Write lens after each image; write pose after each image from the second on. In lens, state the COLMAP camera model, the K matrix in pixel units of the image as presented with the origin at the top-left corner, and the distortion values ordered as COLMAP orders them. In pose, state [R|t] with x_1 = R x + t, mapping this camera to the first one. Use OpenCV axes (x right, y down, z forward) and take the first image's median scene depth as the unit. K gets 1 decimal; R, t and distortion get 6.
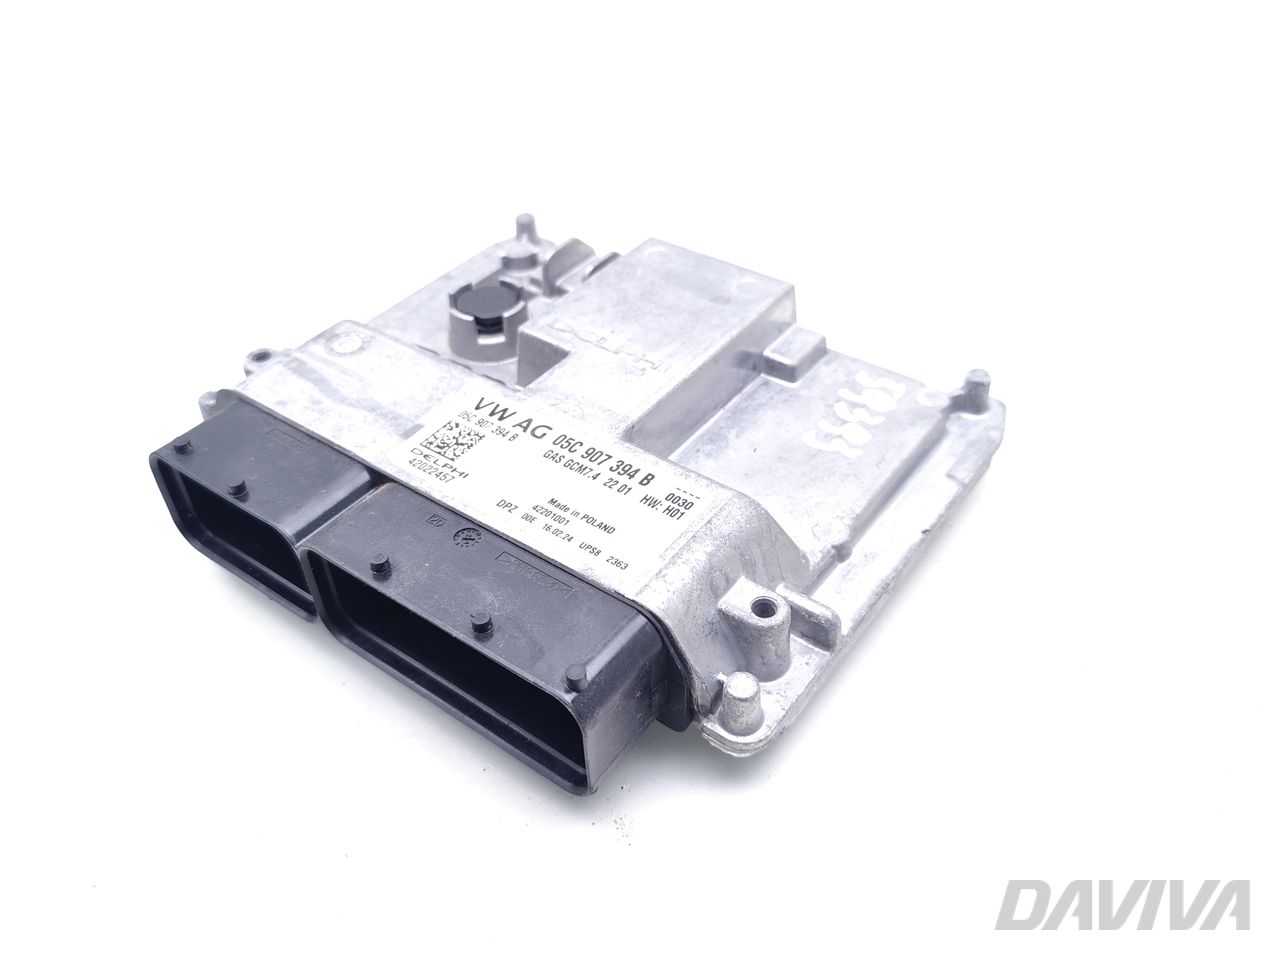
lens RADIAL K [[1130.4, 0, 640.0], [0, 1130.4, 480.0], [0, 0, 1]] dist [0.051689, -0.004399]
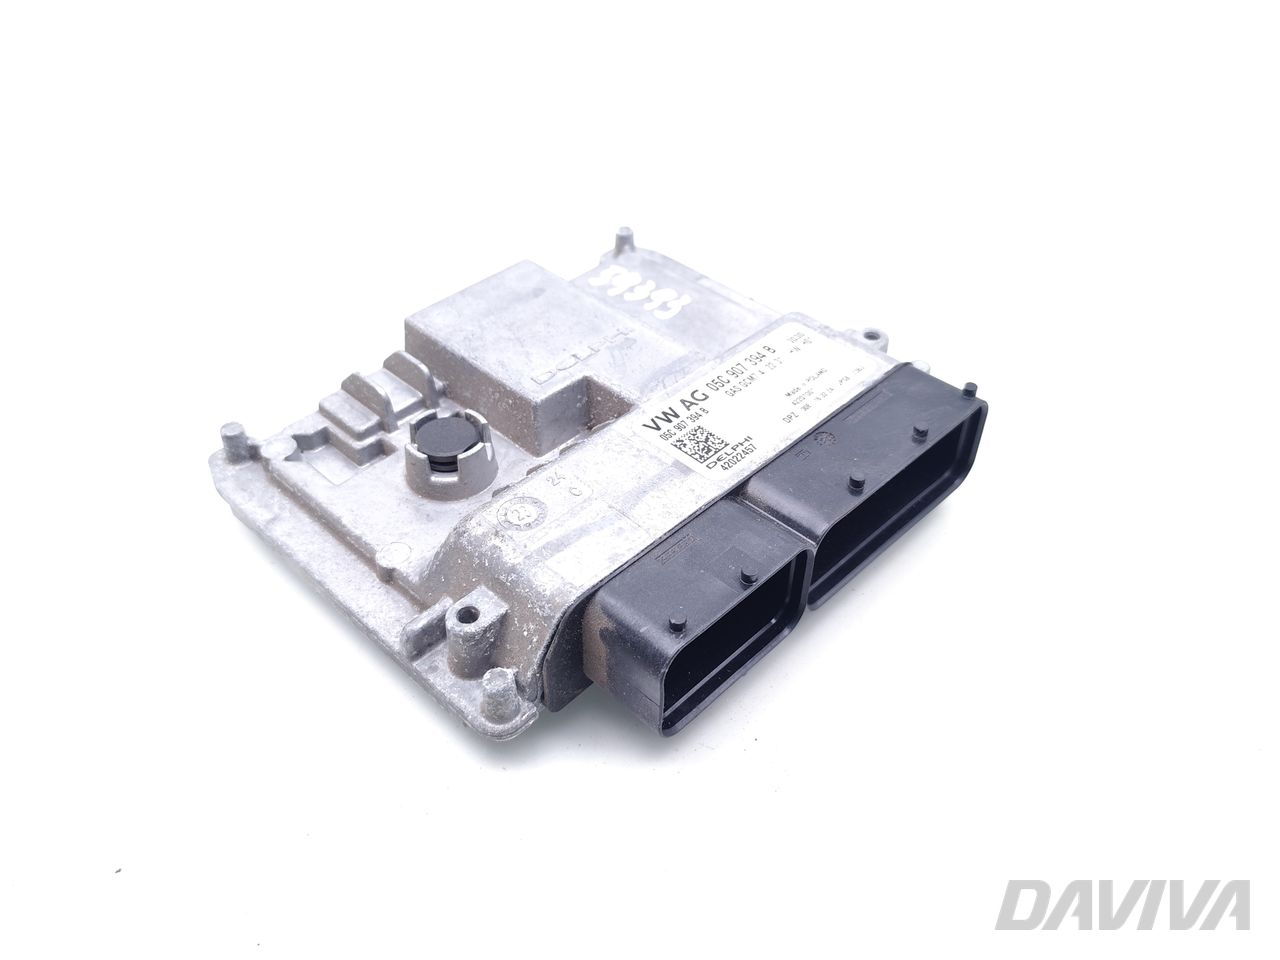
lens RADIAL K [[1130.4, 0, 640.0], [0, 1130.4, 480.0], [0, 0, 1]] dist [0.051689, -0.004399]
pose [[0.133510, -0.636158, 0.759920, -1.032606], [0.644615, 0.638162, 0.420977, -0.515516], [-0.752759, 0.433651, 0.495278, 0.492325]]
